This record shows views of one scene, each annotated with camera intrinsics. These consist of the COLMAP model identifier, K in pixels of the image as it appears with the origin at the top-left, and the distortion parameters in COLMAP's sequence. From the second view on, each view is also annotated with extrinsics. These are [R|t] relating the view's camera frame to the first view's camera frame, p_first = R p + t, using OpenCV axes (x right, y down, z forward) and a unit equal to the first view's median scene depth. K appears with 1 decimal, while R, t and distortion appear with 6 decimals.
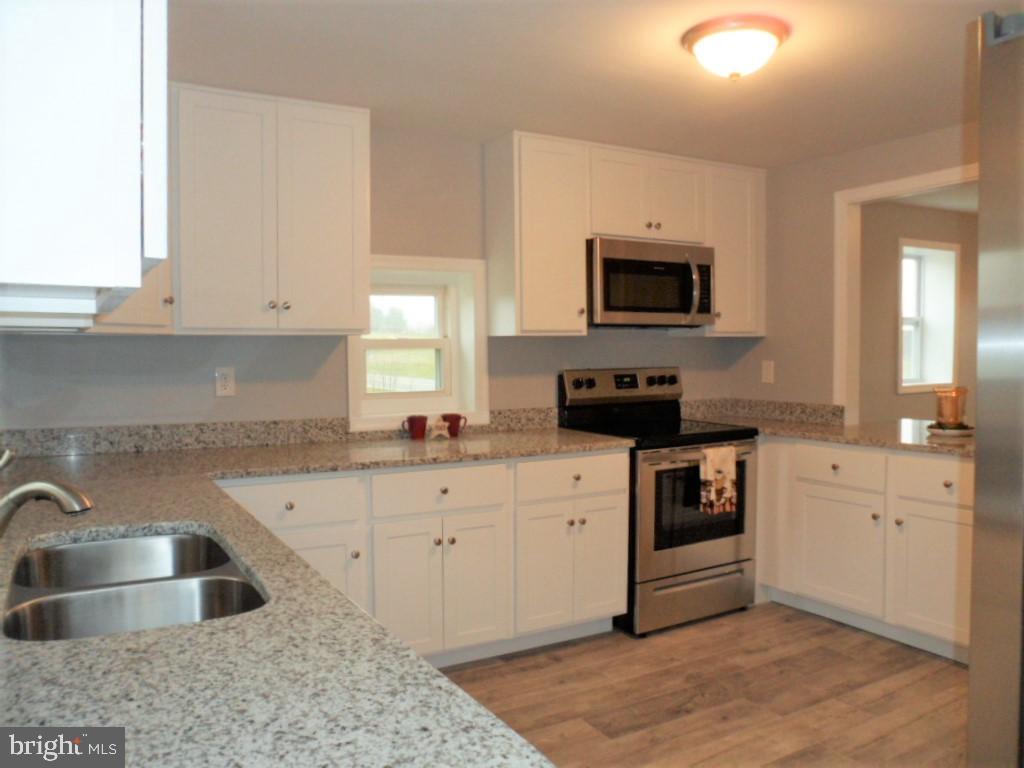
lens RADIAL K [[845.6, 0, 512.3], [0, 845.6, 381.0], [0, 0, 1]] dist [-0.121081, 0.119974]
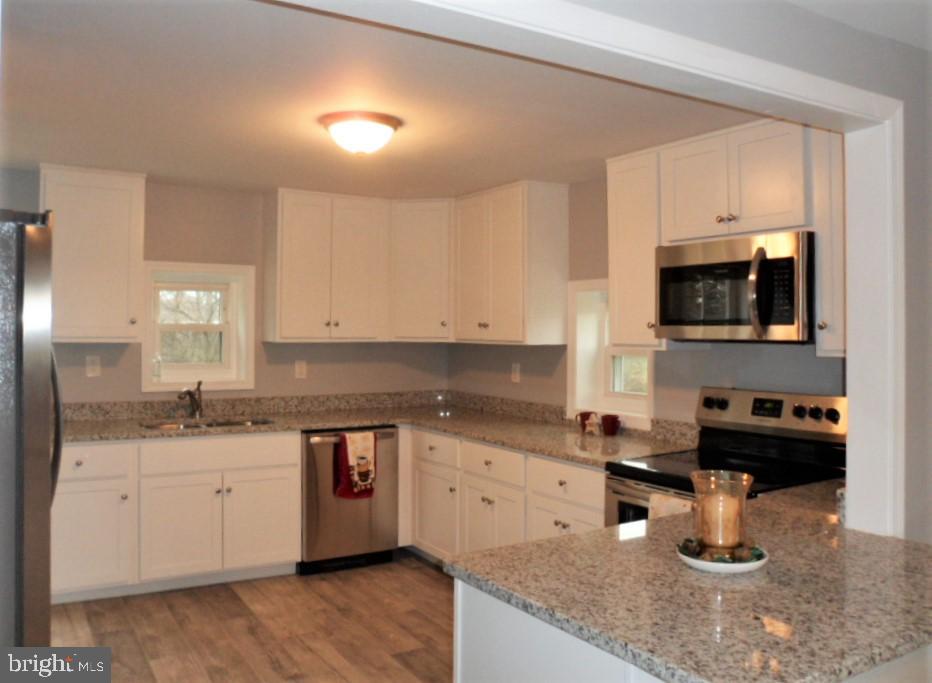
lens RADIAL K [[822.9, 0, 470.7], [0, 822.9, 331.7], [0, 0, 1]] dist [-0.035595, 0.000349]
pose [[0.007501, 0.004711, -0.999961, 0.981103], [-0.051428, 0.998667, 0.004320, -0.065243], [0.998649, 0.051394, 0.007733, 0.753856]]
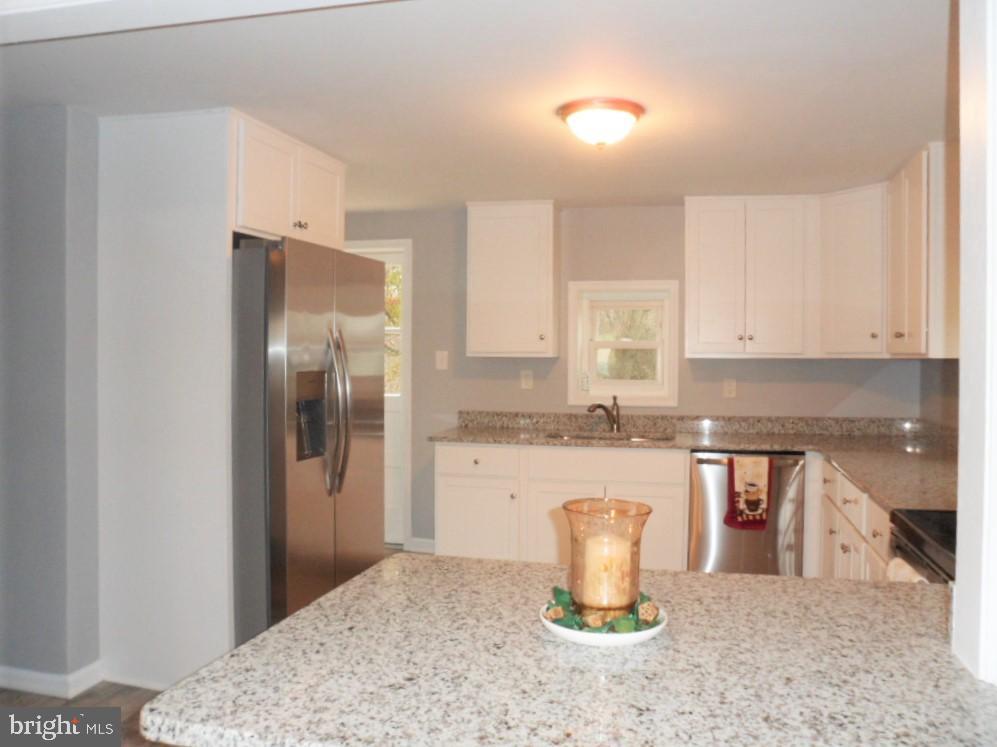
lens RADIAL K [[823.3, 0, 499.8], [0, 823.3, 373.5], [0, 0, 1]] dist [-0.121081, 0.119974]
pose [[-0.684012, 0.011588, -0.729379, 0.792187], [-0.034598, 0.998233, 0.048306, -0.054490], [0.728650, 0.058276, -0.682403, 1.082561]]
